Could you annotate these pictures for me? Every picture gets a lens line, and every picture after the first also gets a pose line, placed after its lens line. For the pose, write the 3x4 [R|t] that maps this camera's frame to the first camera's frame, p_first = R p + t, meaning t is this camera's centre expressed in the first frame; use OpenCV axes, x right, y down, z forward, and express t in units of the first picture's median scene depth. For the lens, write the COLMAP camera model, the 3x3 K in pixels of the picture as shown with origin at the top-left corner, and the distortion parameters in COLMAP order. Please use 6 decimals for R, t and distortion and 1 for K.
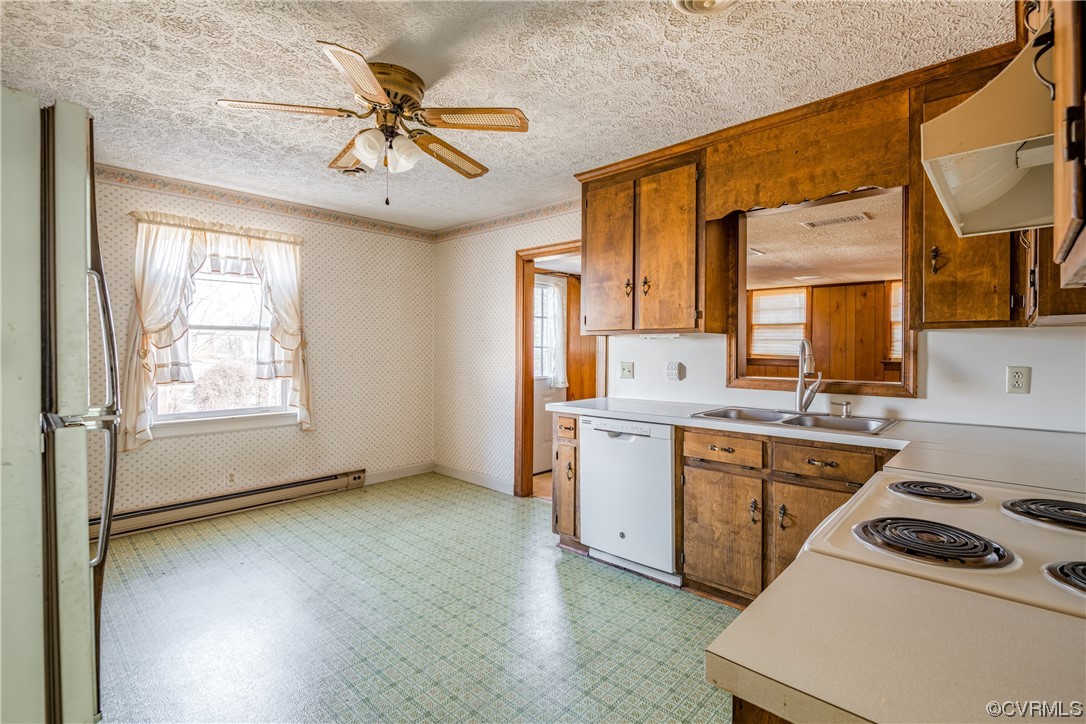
lens RADIAL K [[495.4, 0, 546.2], [0, 495.4, 362.8], [0, 0, 1]] dist [0.003199, -0.003190]
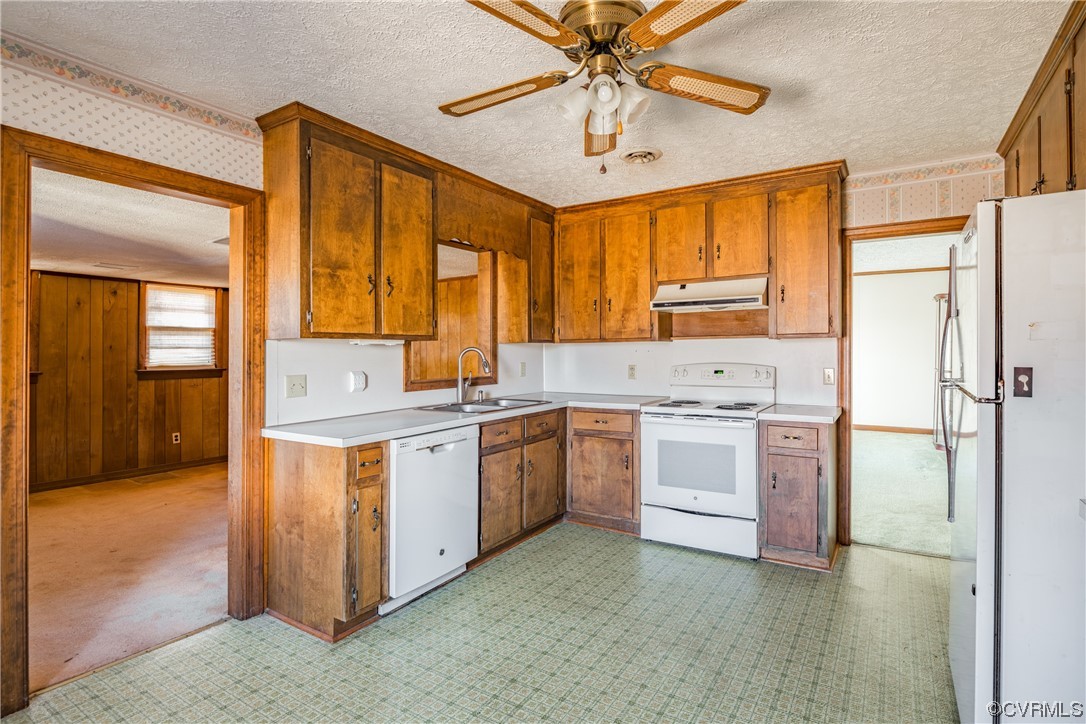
lens RADIAL K [[548.0, 0, 552.8], [0, 548.0, 371.9], [0, 0, 1]] dist [0.003730, -0.006919]
pose [[-0.184754, -0.036005, 0.982125, -0.901931], [0.037097, 0.998361, 0.043578, -0.034717], [-0.982084, 0.044485, -0.183115, 0.963914]]
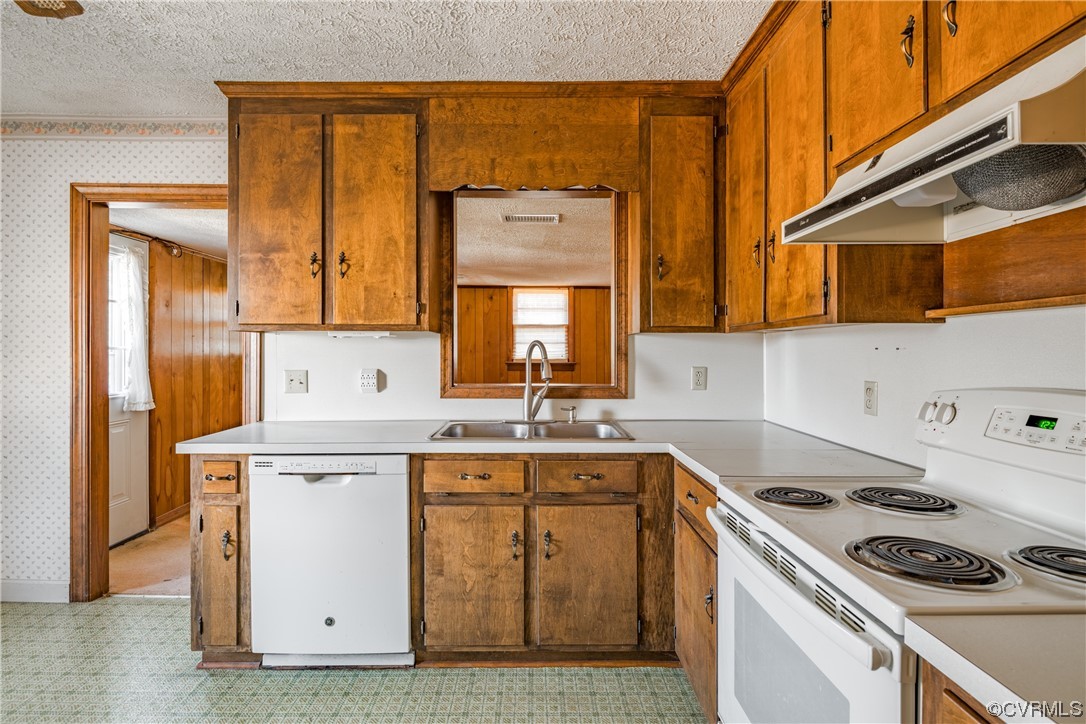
lens RADIAL K [[548.0, 0, 531.3], [0, 548.0, 360.8], [0, 0, 1]] dist [0.003730, -0.006919]
pose [[0.735977, -0.012795, 0.676886, -0.151736], [0.018527, 0.999828, -0.001245, -0.009161], [-0.676753, 0.013456, 0.736087, 0.241834]]
